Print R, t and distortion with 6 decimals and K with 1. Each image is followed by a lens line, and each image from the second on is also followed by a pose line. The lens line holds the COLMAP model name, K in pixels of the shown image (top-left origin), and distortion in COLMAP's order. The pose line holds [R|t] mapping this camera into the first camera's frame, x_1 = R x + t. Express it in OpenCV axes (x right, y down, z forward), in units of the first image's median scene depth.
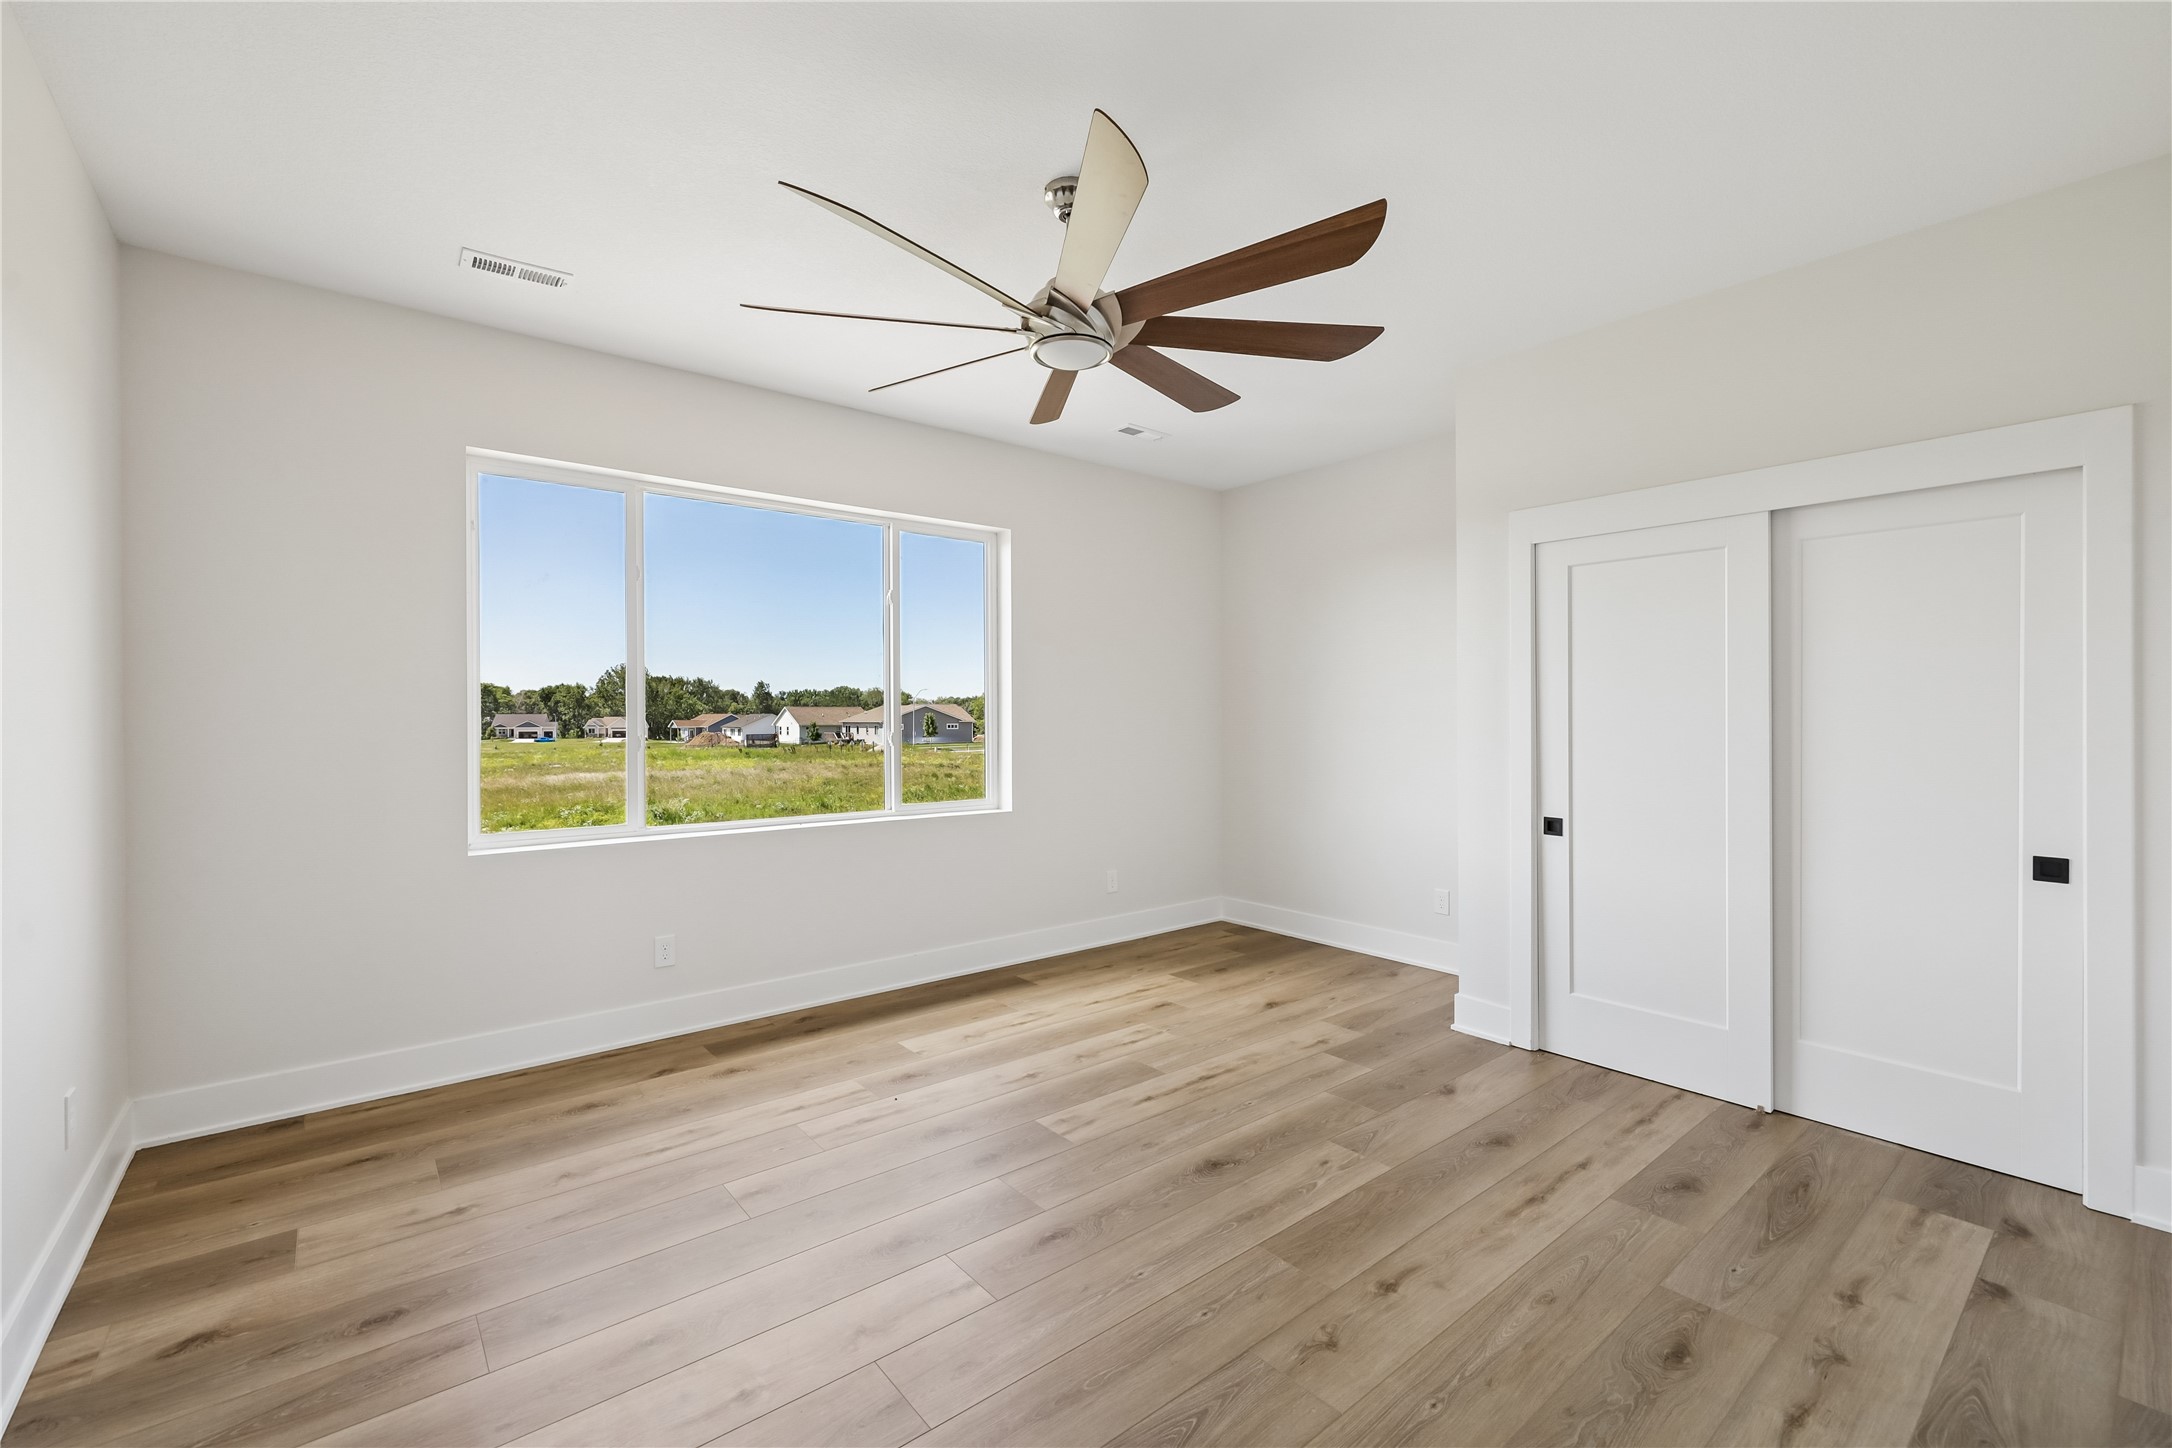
lens RADIAL K [[909.1, 0, 1083.2], [0, 909.1, 708.8], [0, 0, 1]] dist [0.000298, 0.000686]
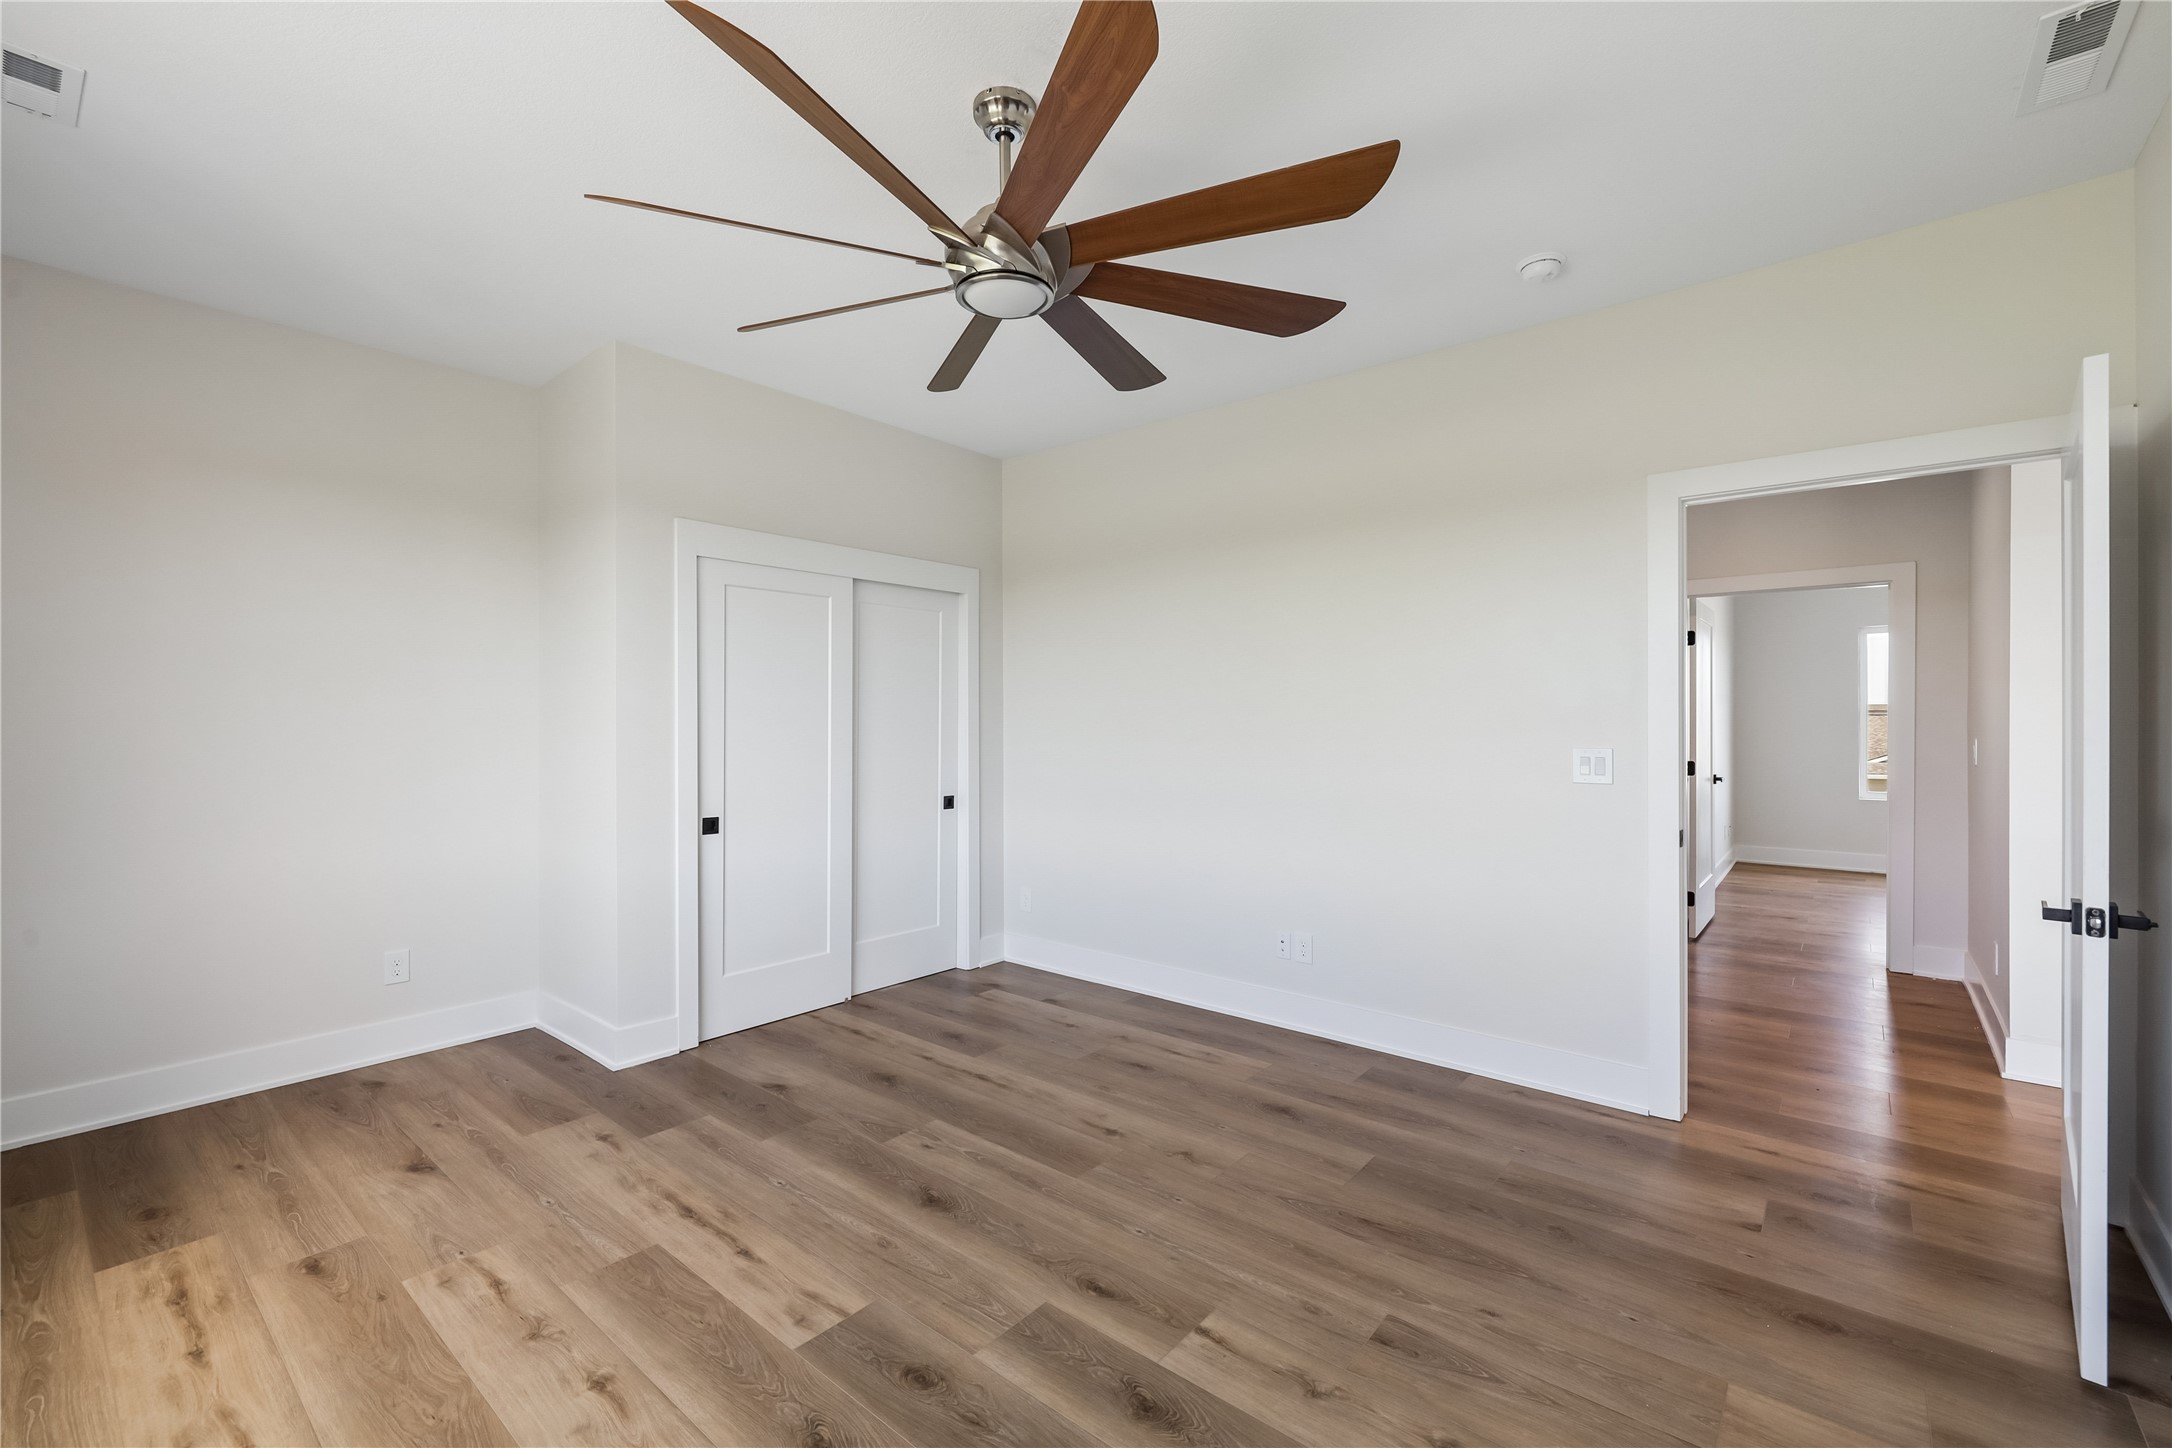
lens RADIAL K [[909.1, 0, 1083.2], [0, 909.1, 708.8], [0, 0, 1]] dist [0.000298, 0.000686]
pose [[-0.176782, 0.011004, 0.984189, -0.648552], [-0.006333, 0.999904, -0.012318, 0.003333], [-0.984230, -0.008411, -0.176695, 0.812048]]
